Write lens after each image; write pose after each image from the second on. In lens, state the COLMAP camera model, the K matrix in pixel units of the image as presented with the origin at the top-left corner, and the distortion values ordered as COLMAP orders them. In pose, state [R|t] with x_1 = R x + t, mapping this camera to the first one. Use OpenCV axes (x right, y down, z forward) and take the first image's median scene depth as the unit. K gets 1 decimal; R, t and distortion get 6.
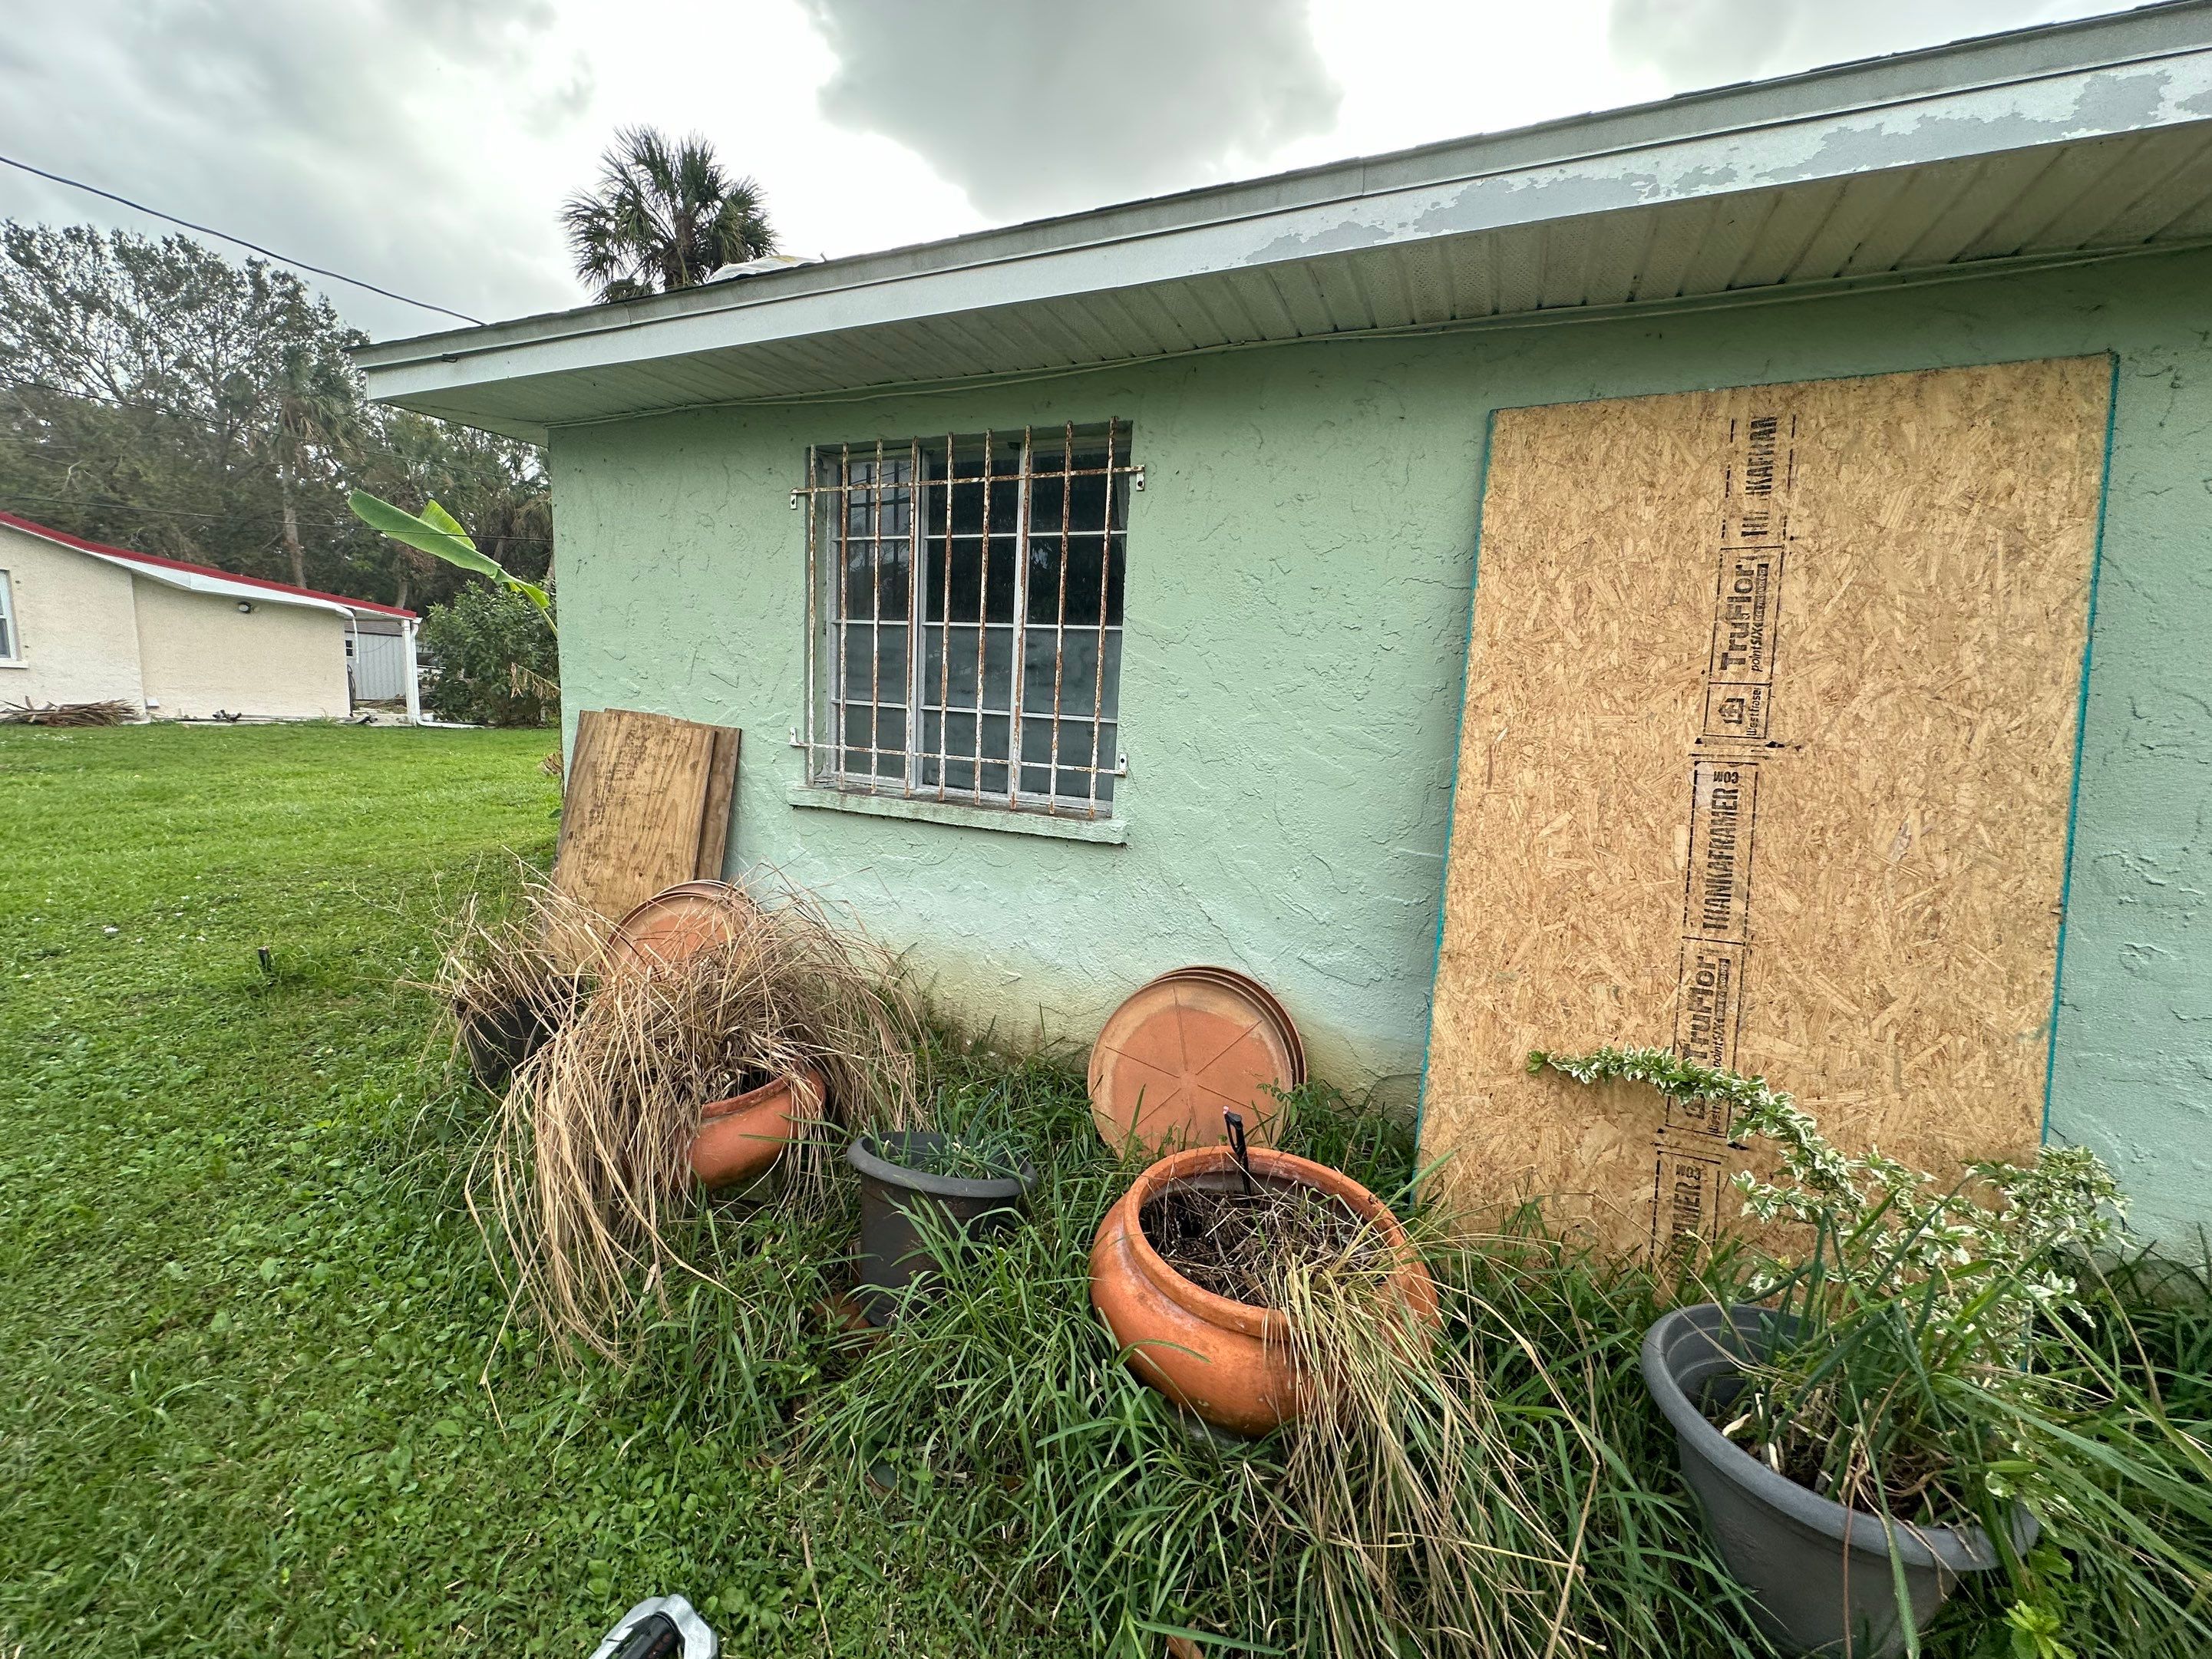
lens RADIAL K [[883.0, 0, 1106.6], [0, 883.0, 824.6], [0, 0, 1]] dist [-0.000530, 0.000172]
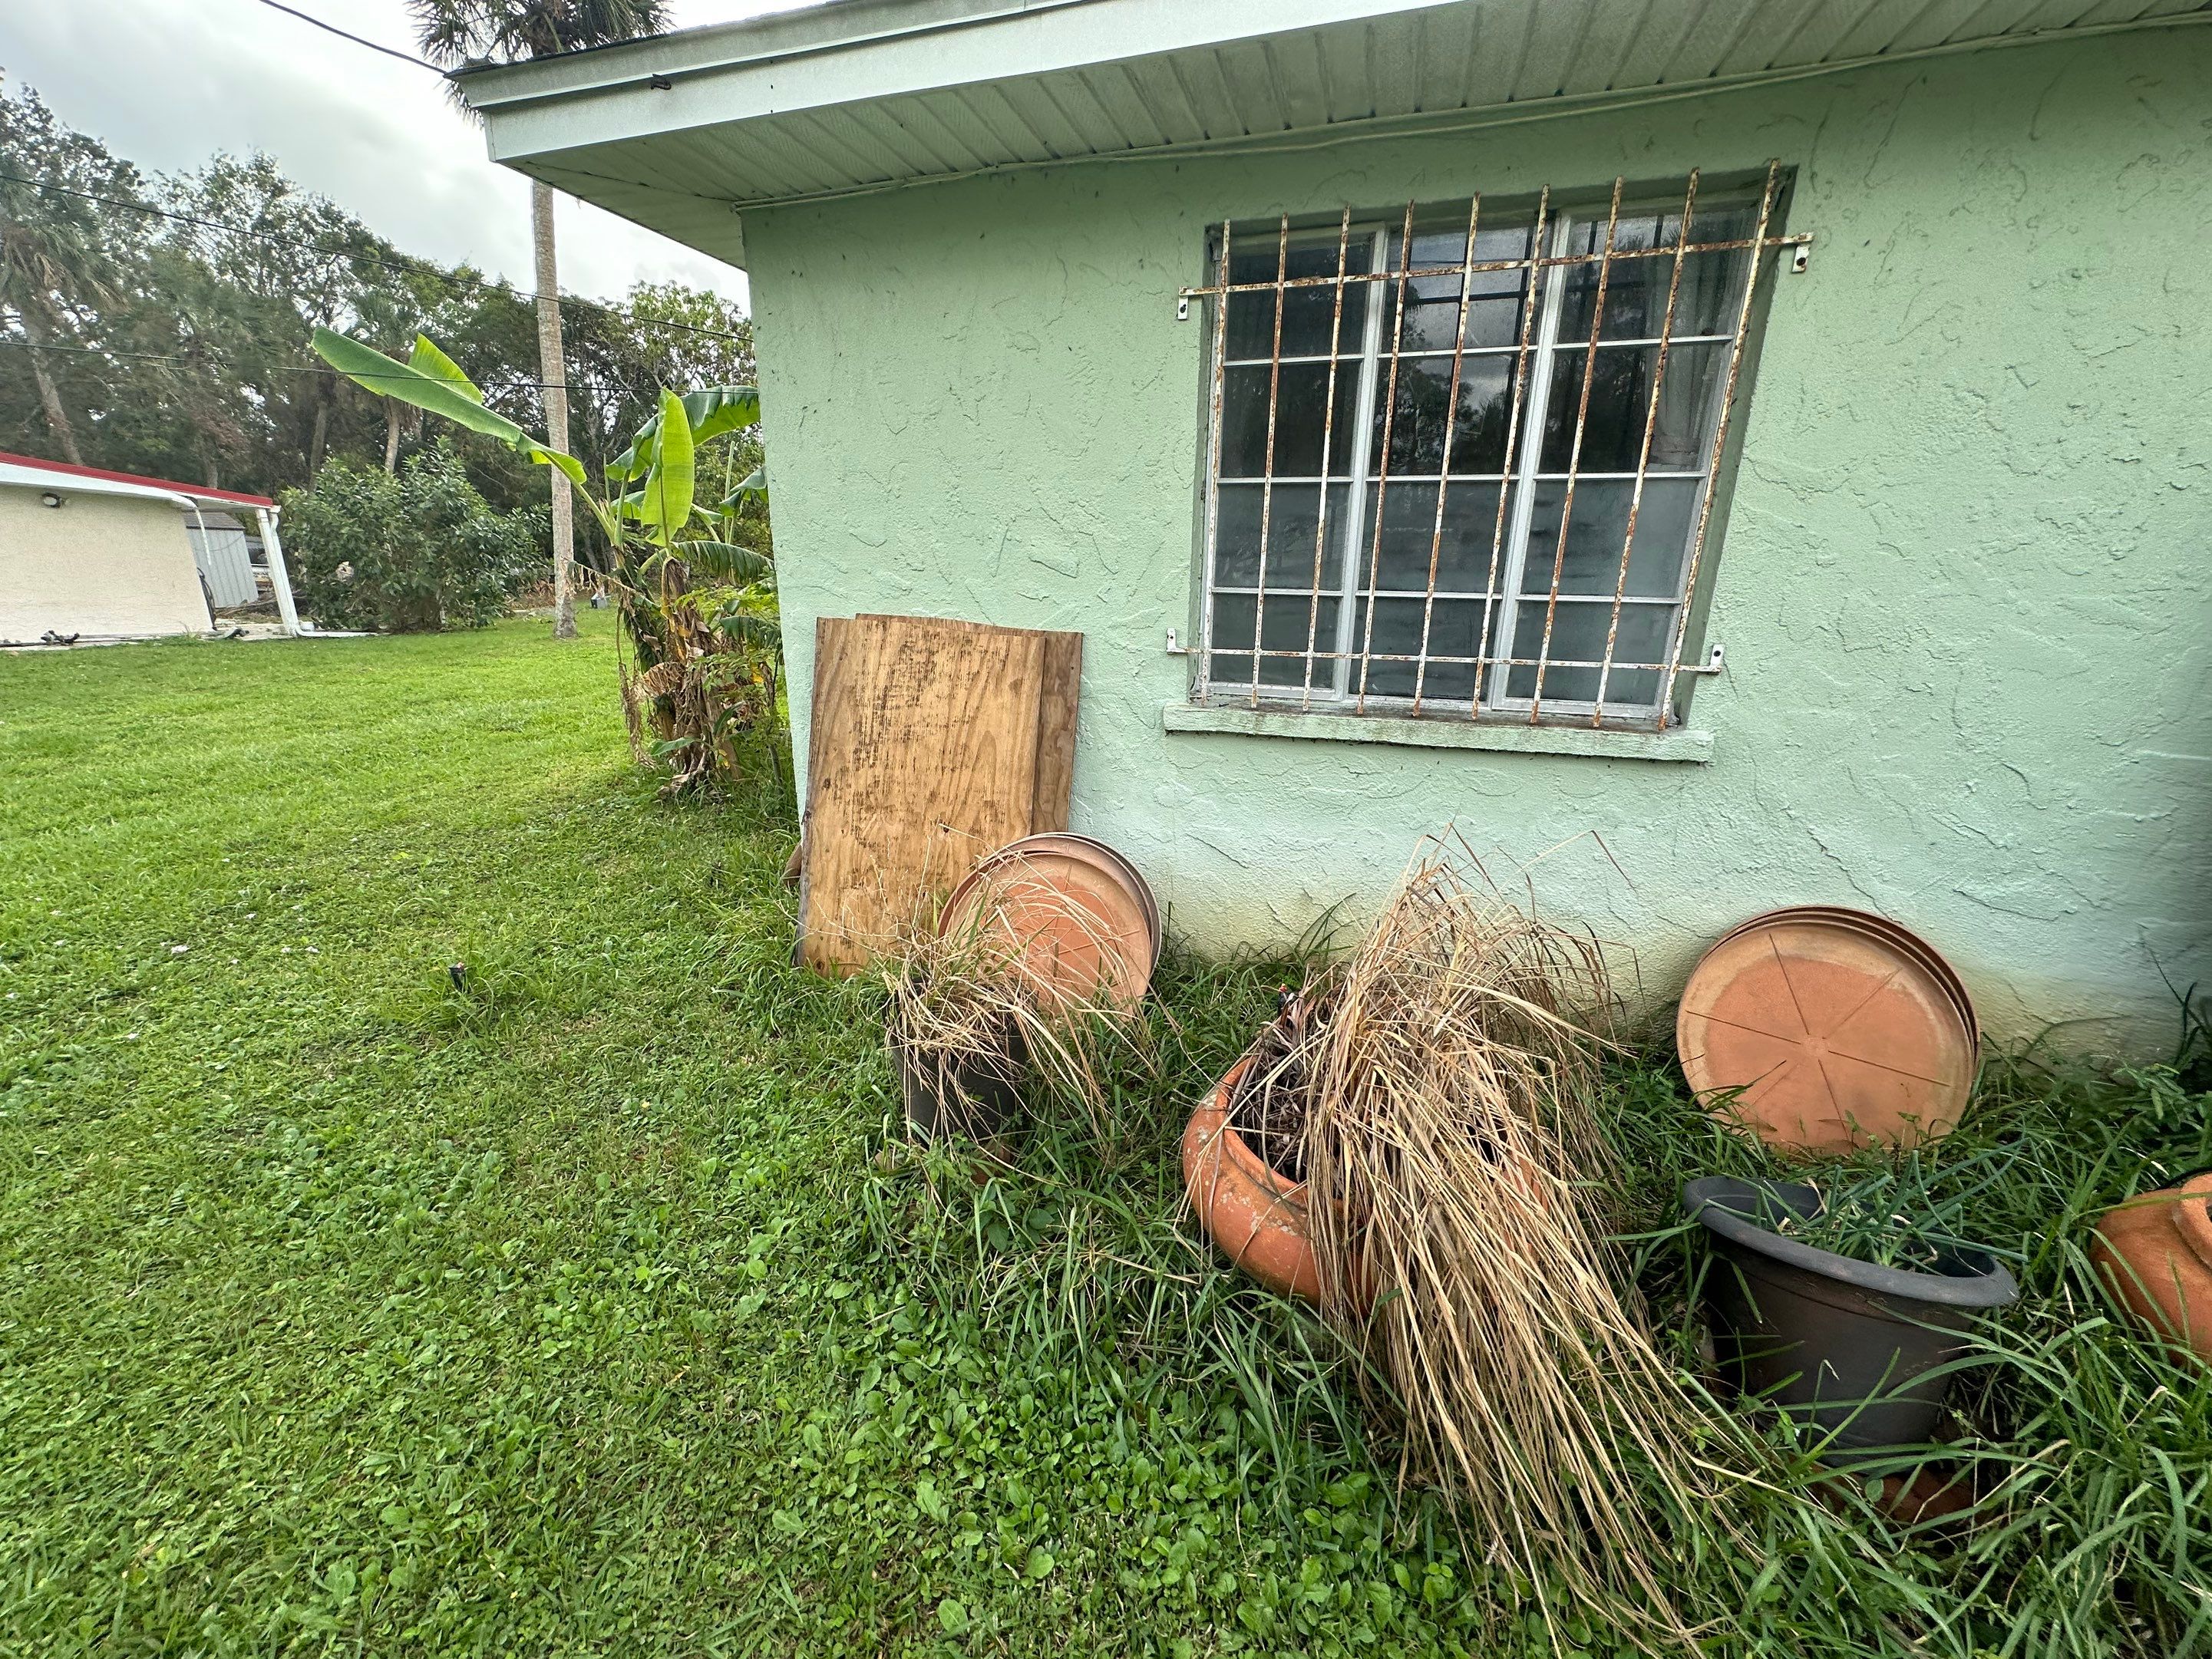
lens RADIAL K [[883.0, 0, 1111.6], [0, 883.0, 822.0], [0, 0, 1]] dist [-0.000530, 0.000172]
pose [[0.992263, -0.074424, 0.099372, -0.492783], [0.059536, 0.987613, 0.145179, -0.058571], [-0.108946, -0.138139, 0.984403, 0.231056]]
